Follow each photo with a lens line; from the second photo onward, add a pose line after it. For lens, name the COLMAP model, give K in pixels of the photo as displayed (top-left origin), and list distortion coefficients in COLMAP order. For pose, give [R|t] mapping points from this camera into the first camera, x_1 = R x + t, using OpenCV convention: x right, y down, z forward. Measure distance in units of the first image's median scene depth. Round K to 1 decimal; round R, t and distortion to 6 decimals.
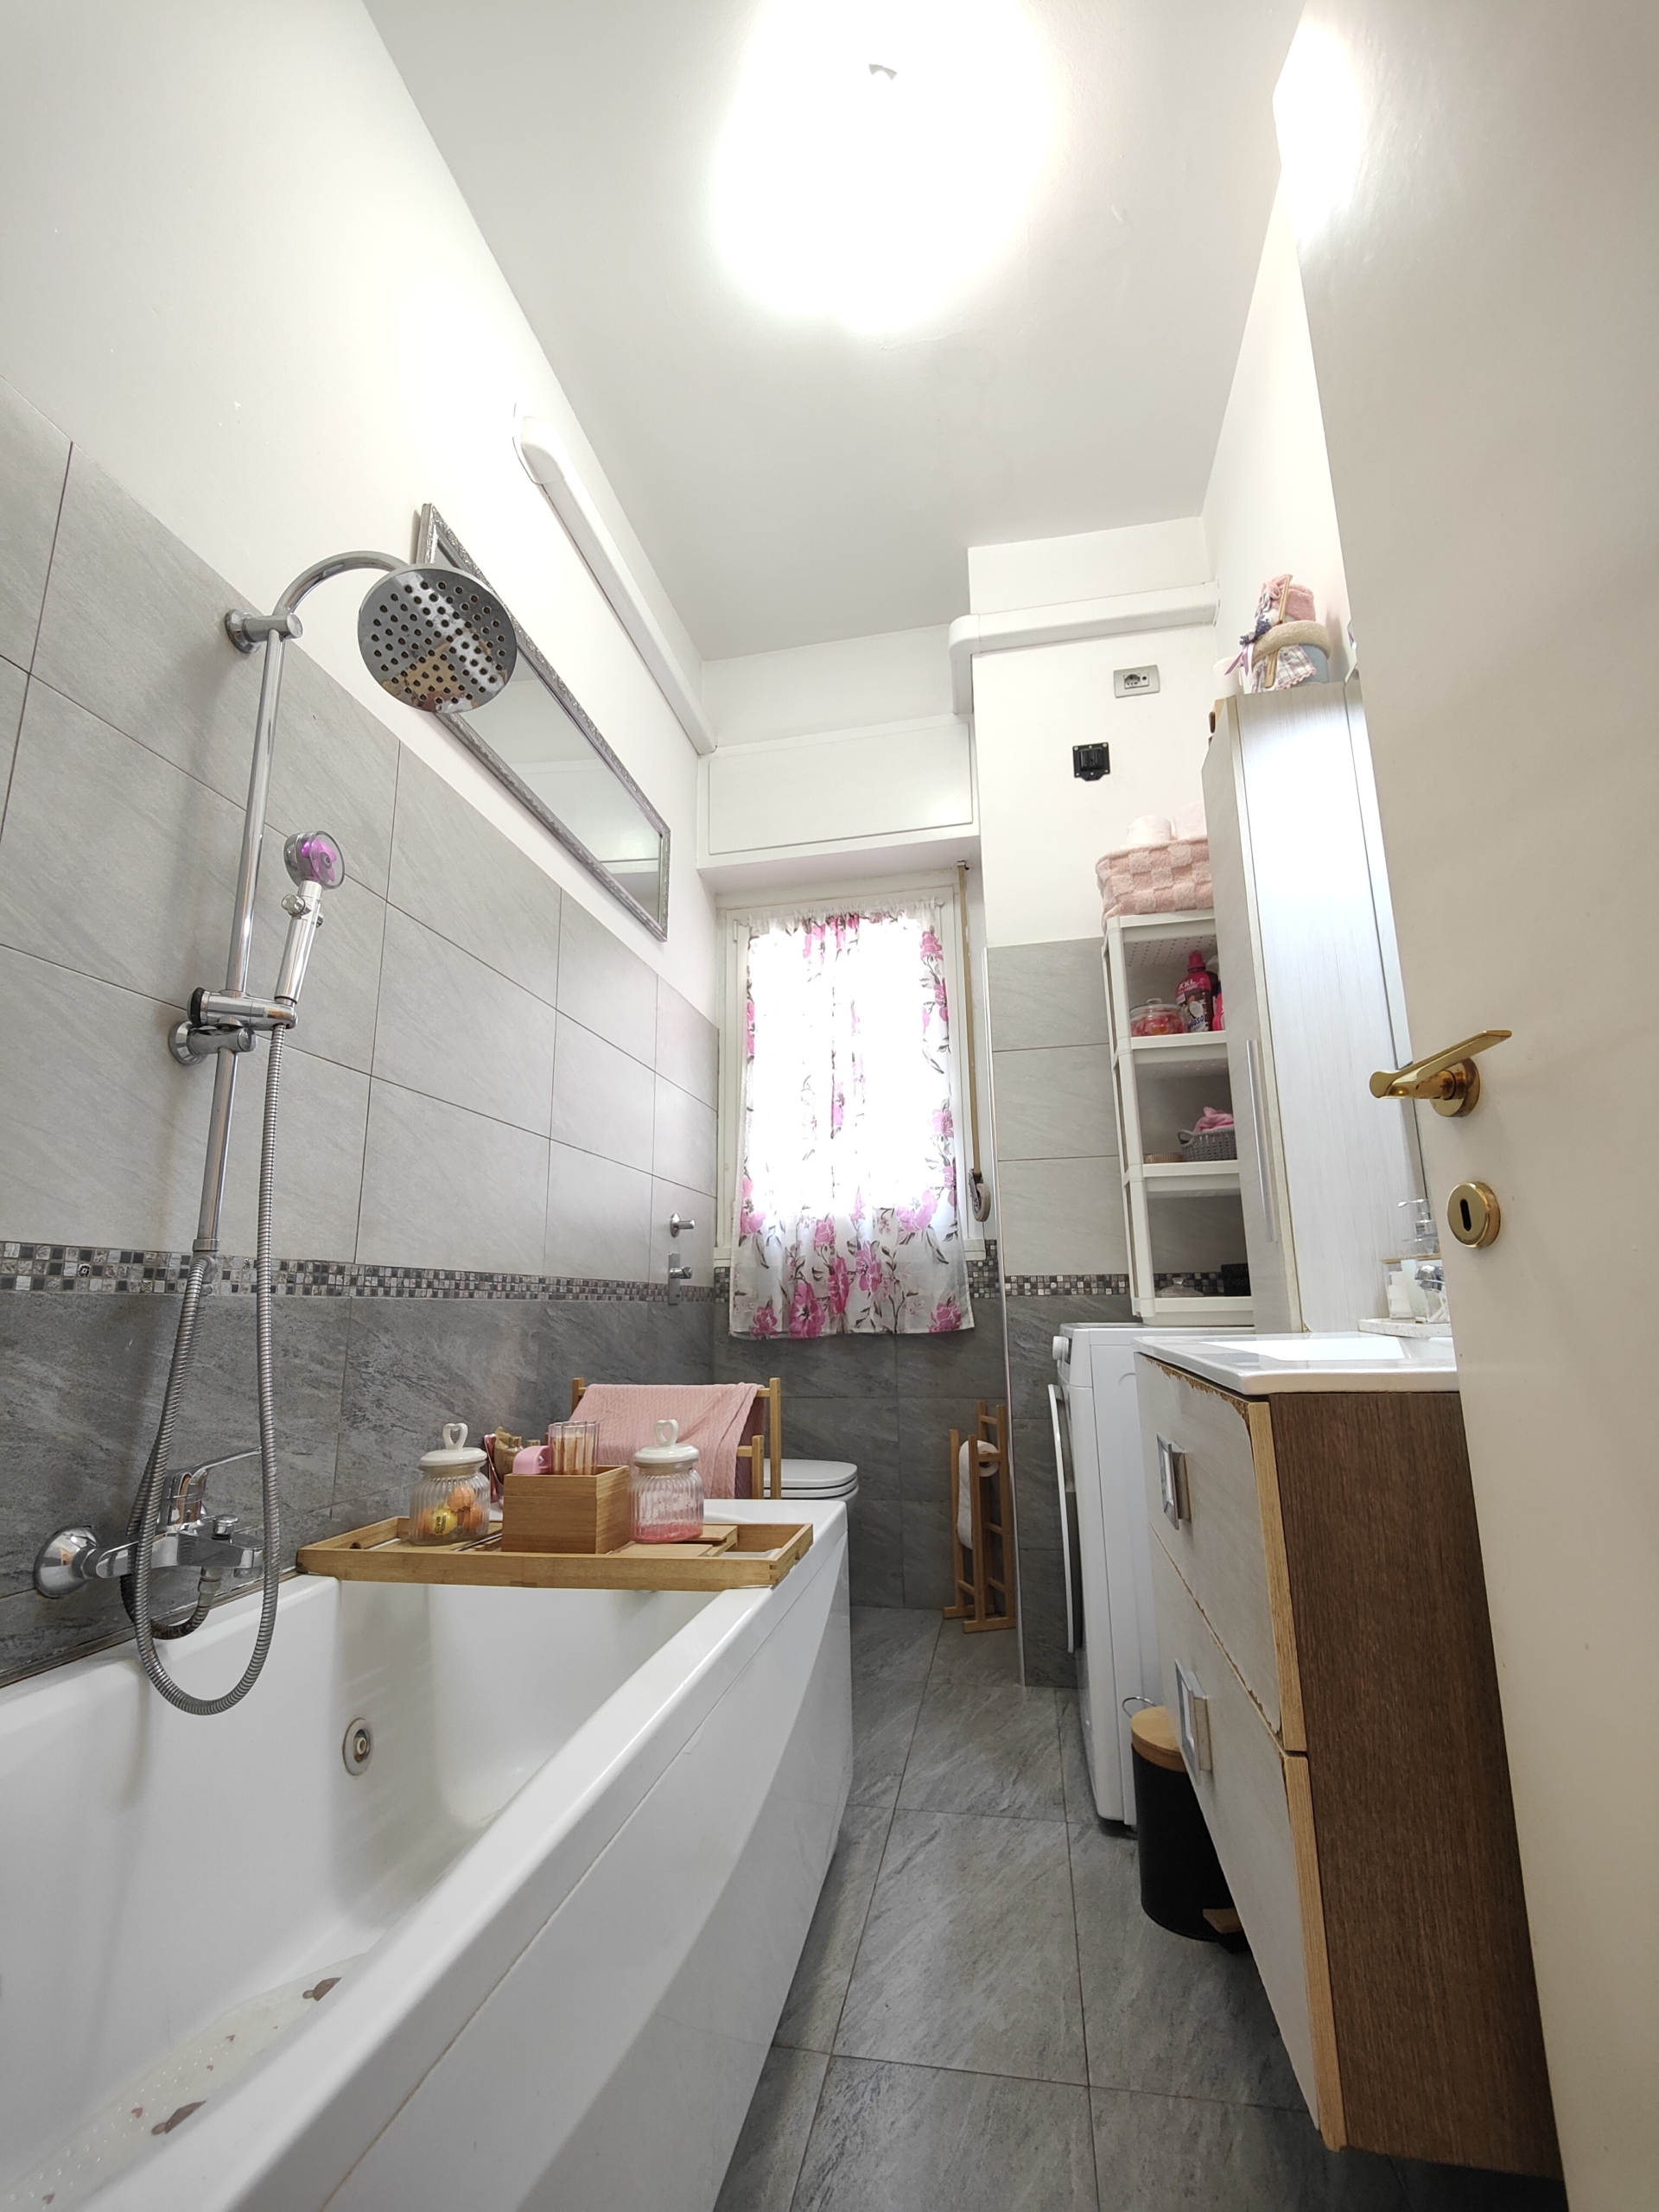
lens RADIAL K [[952.2, 0, 826.8], [0, 952.2, 1109.6], [0, 0, 1]] dist [0.033420, -0.029441]
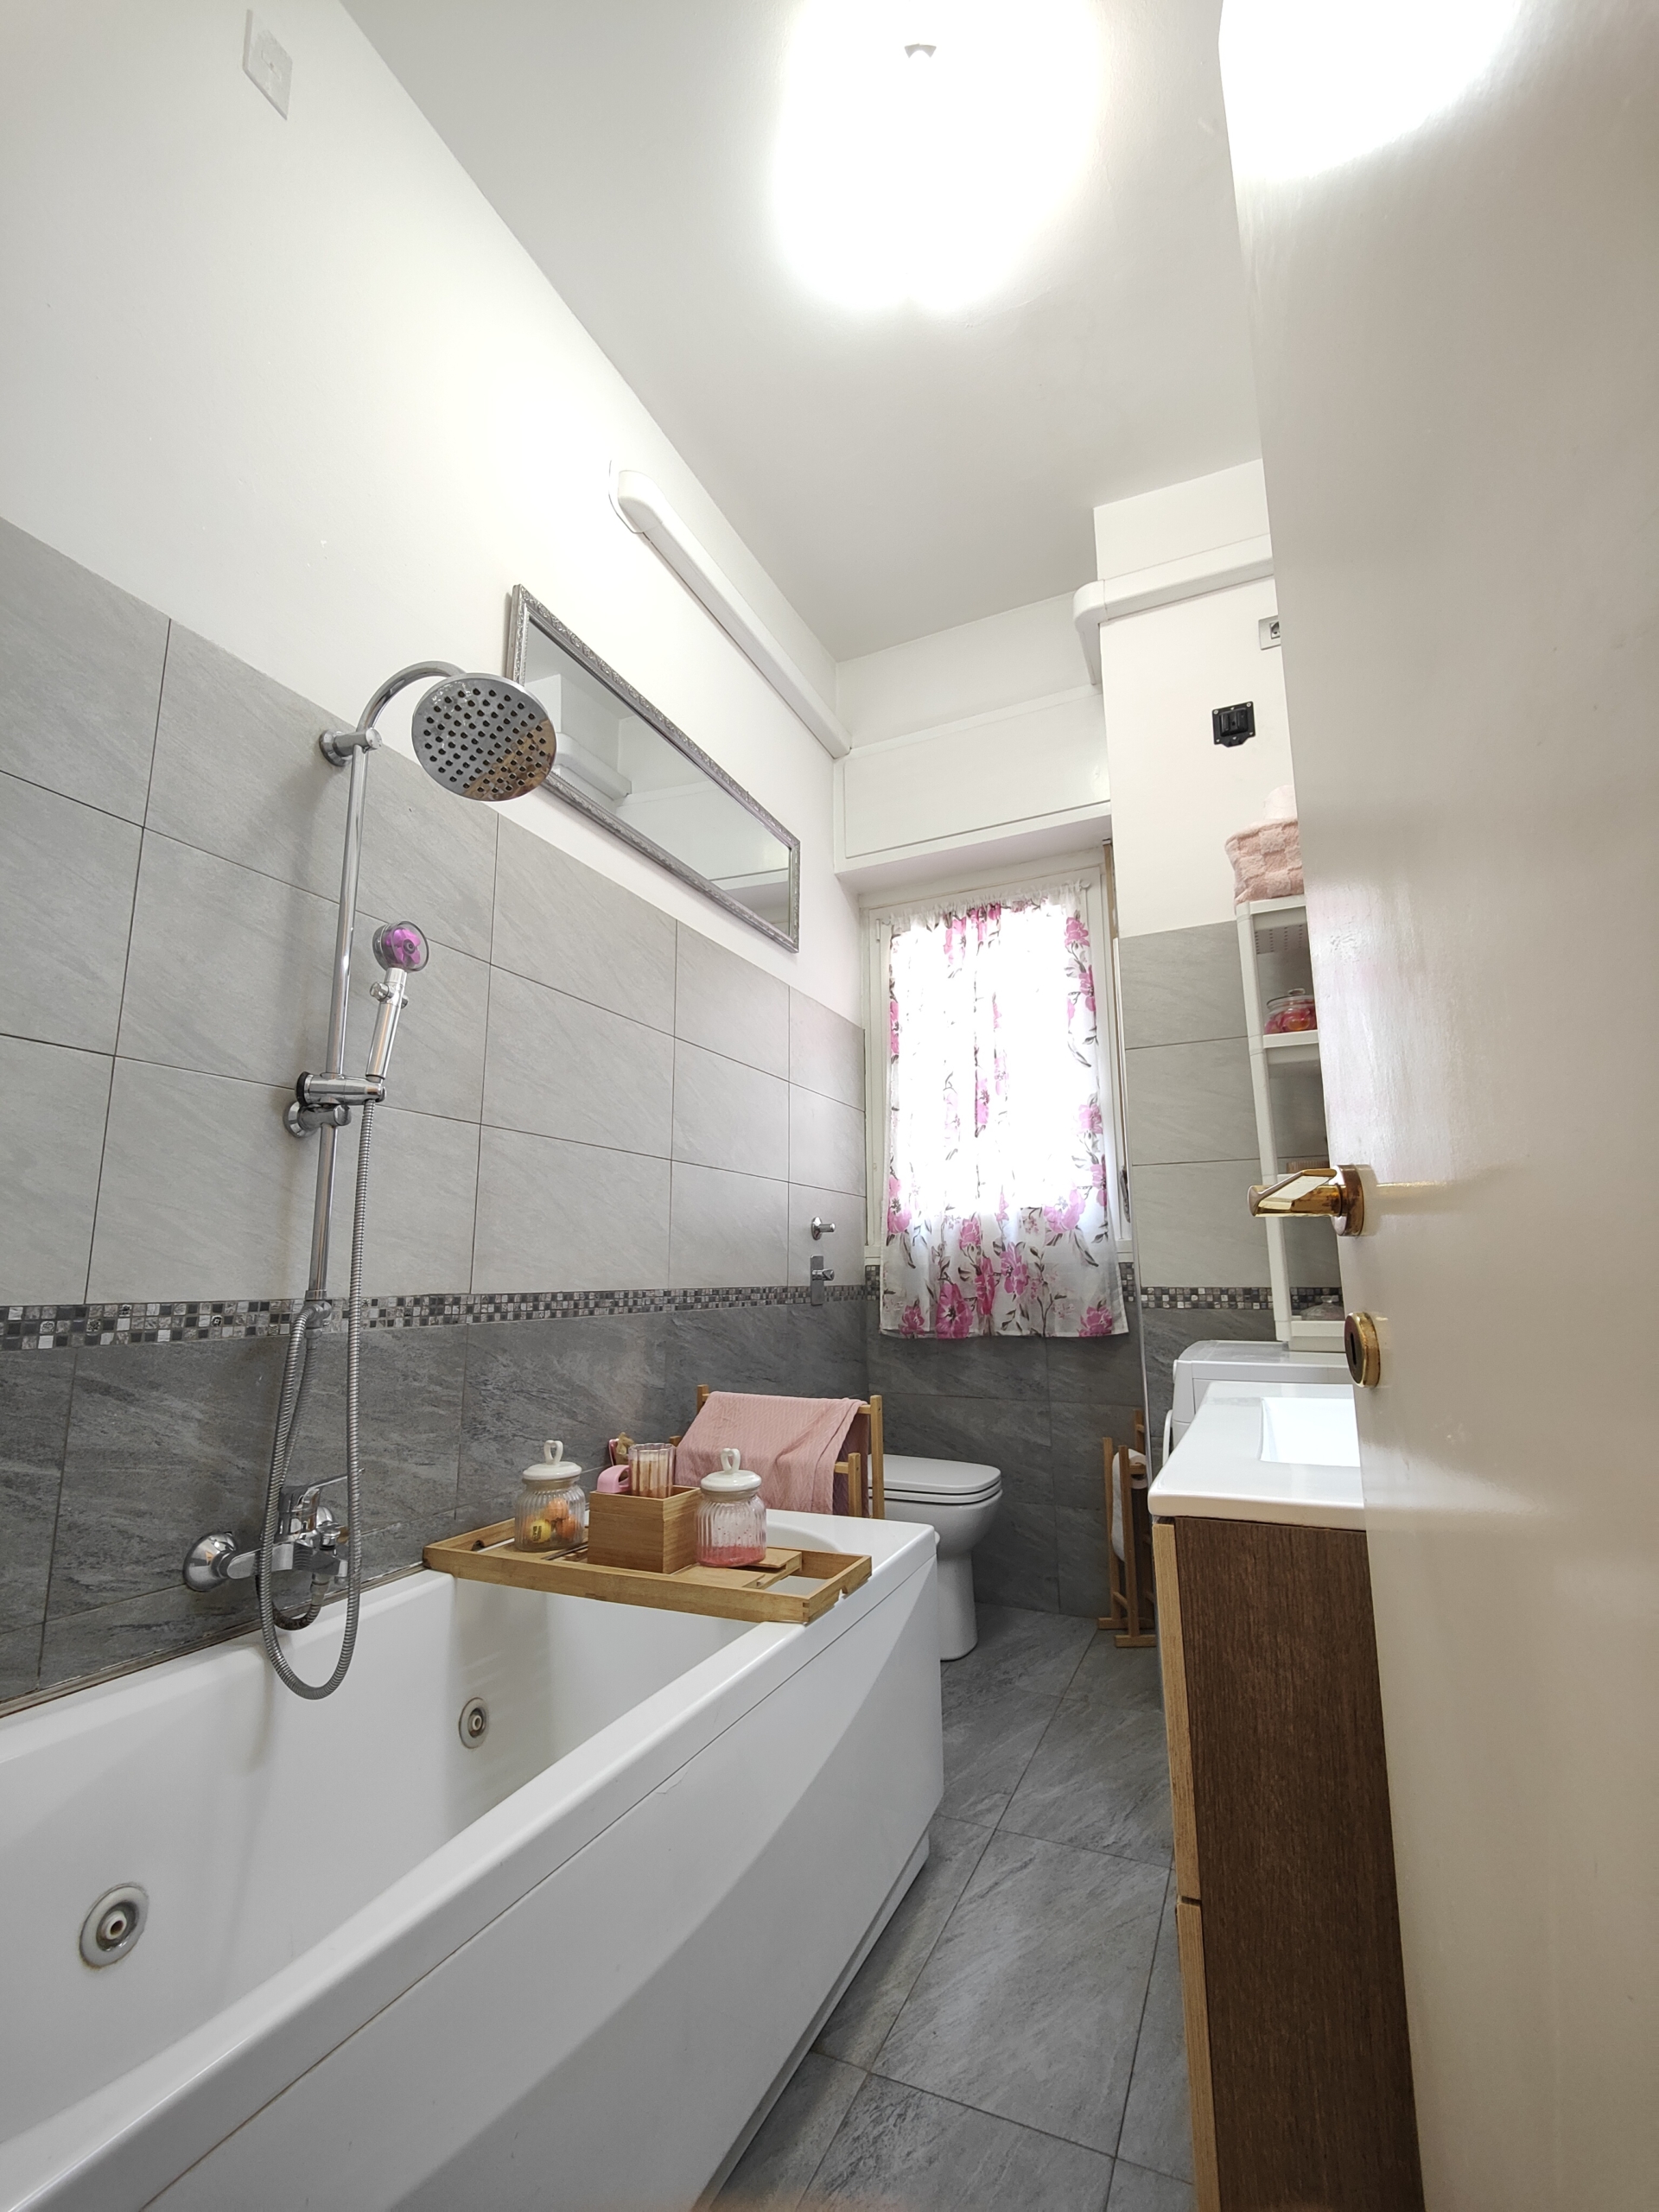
lens RADIAL K [[952.2, 0, 826.8], [0, 952.2, 1109.6], [0, 0, 1]] dist [0.033420, -0.029441]
pose [[0.972094, -0.032142, -0.232380, 0.110811], [0.040208, 0.998739, 0.030056, -0.043982], [0.231121, -0.038560, 0.972161, 0.007724]]
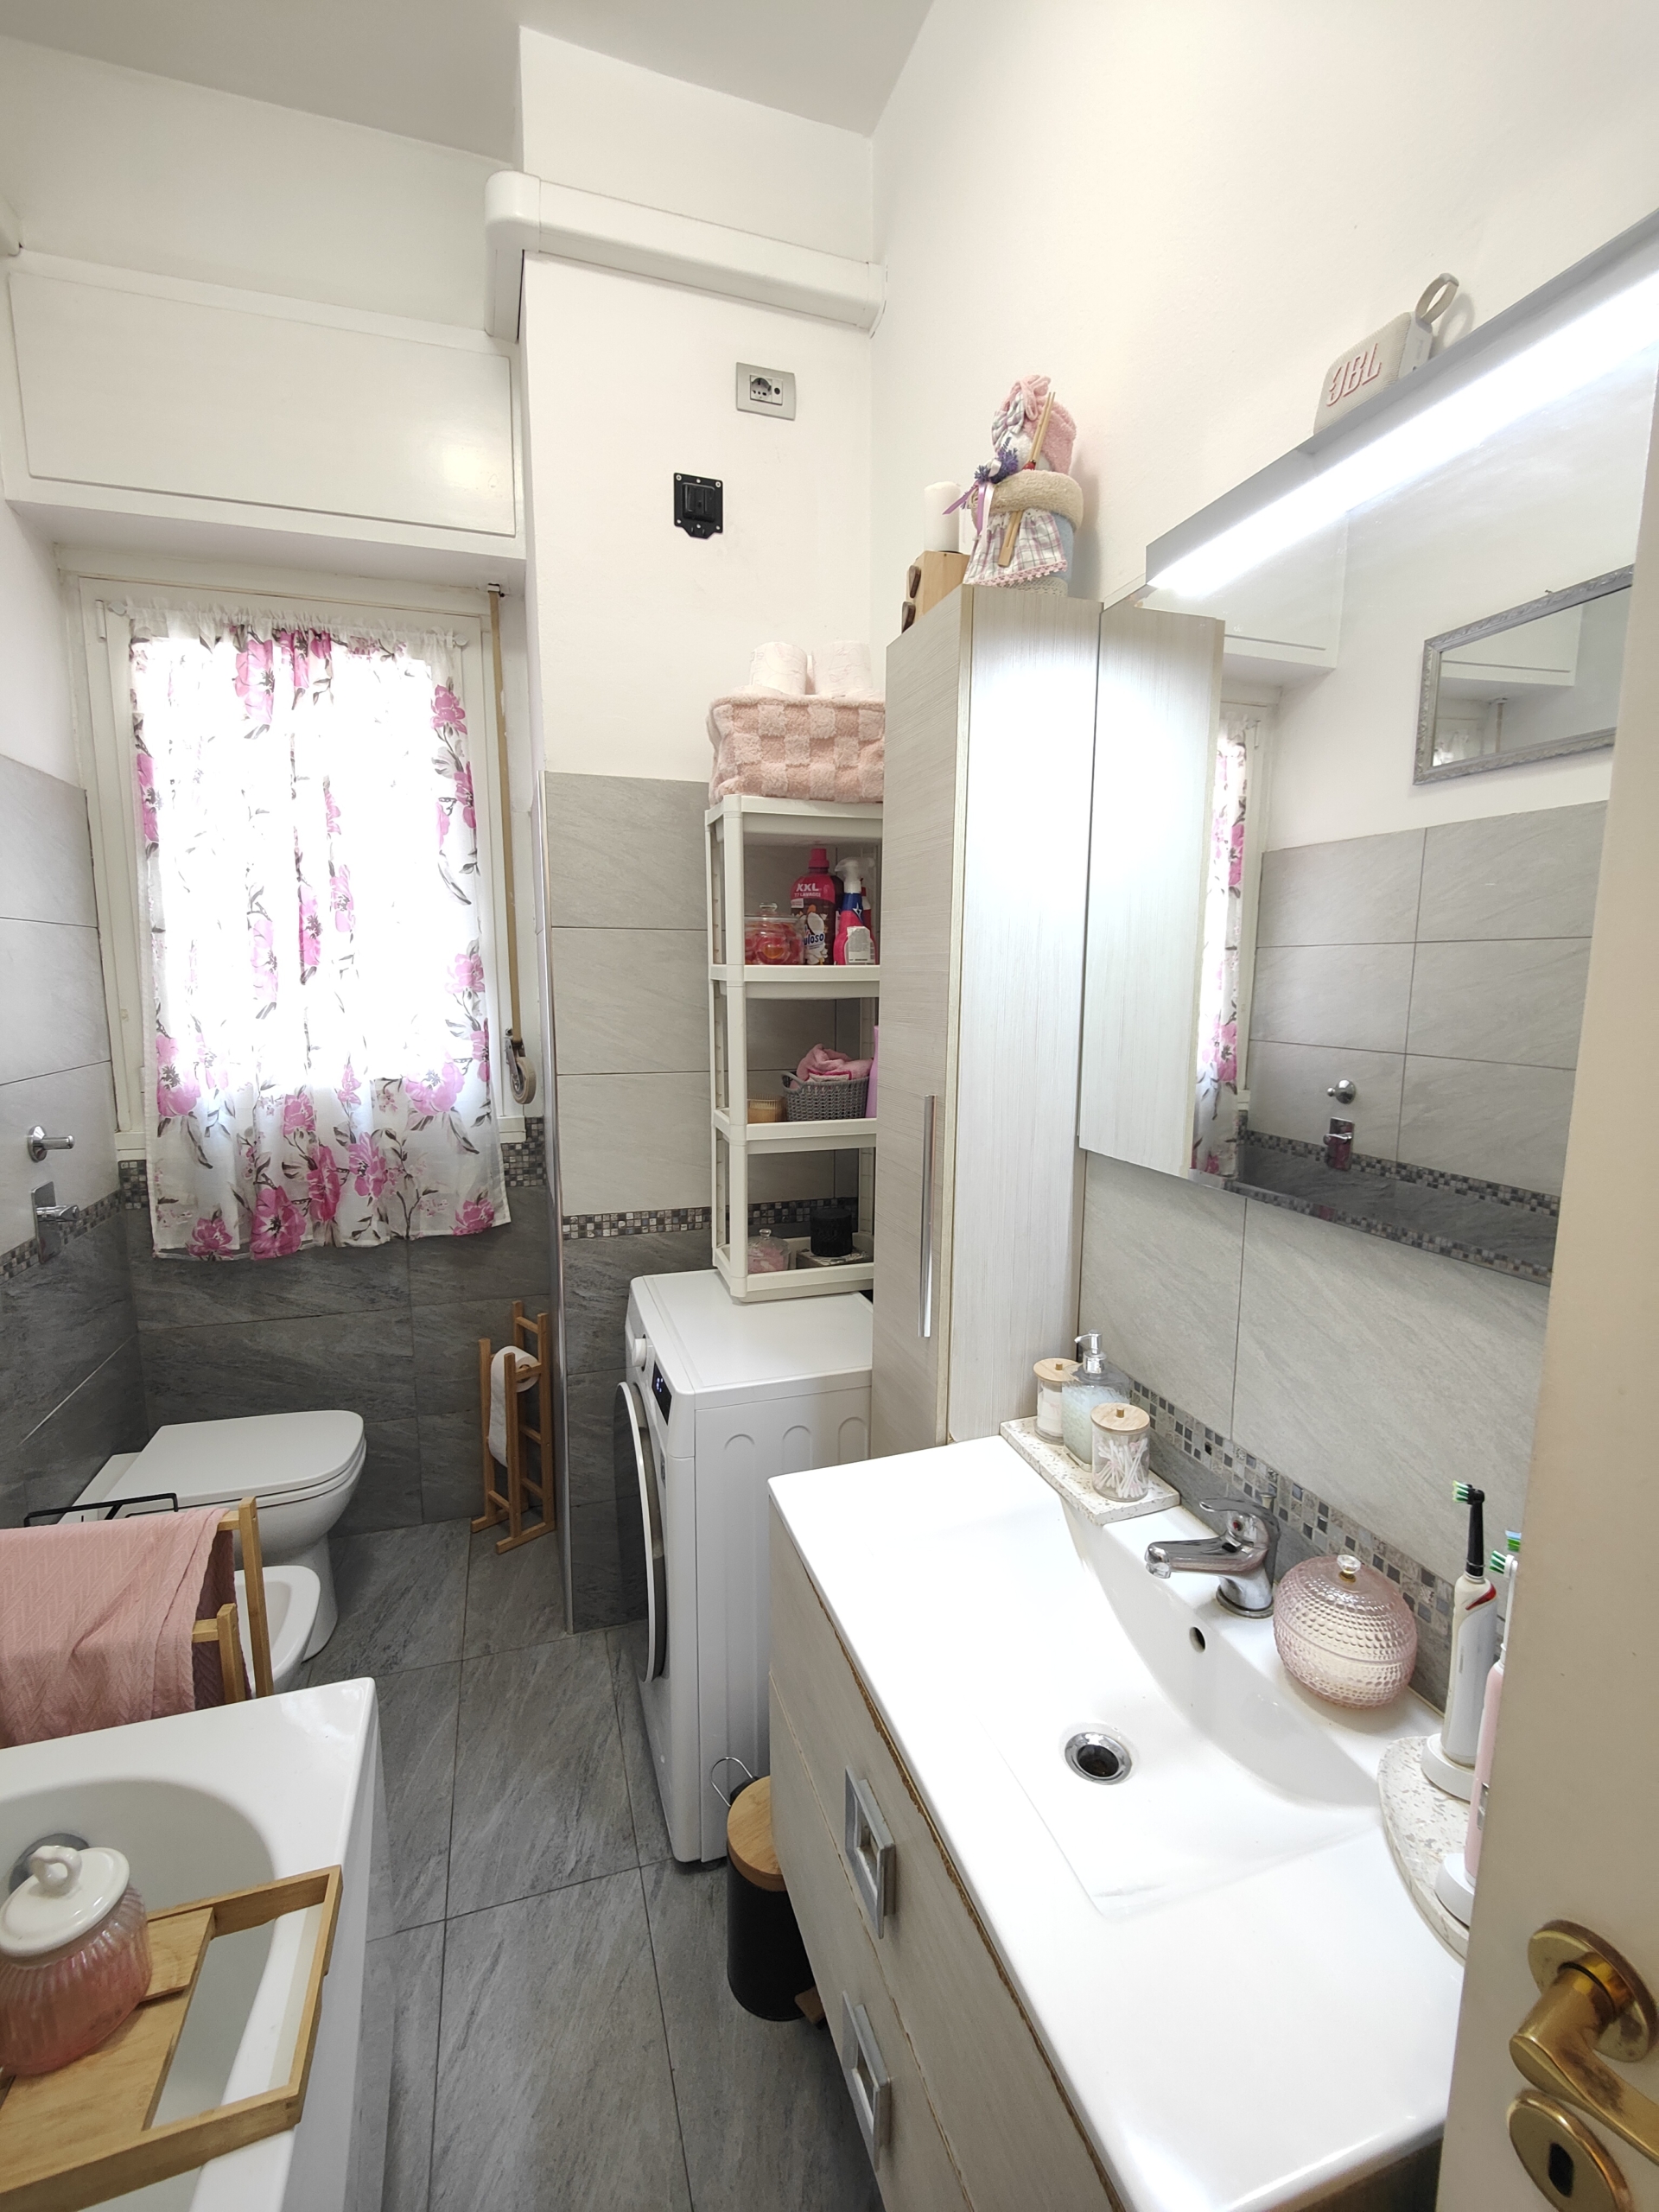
lens RADIAL K [[959.2, 0, 825.1], [0, 959.2, 1108.8], [0, 0, 1]] dist [0.025688, -0.021370]
pose [[0.872773, -0.050396, 0.485519, -0.011503], [-0.116456, 0.944436, 0.307374, -0.192839], [-0.474031, -0.324809, 0.818409, 0.255958]]
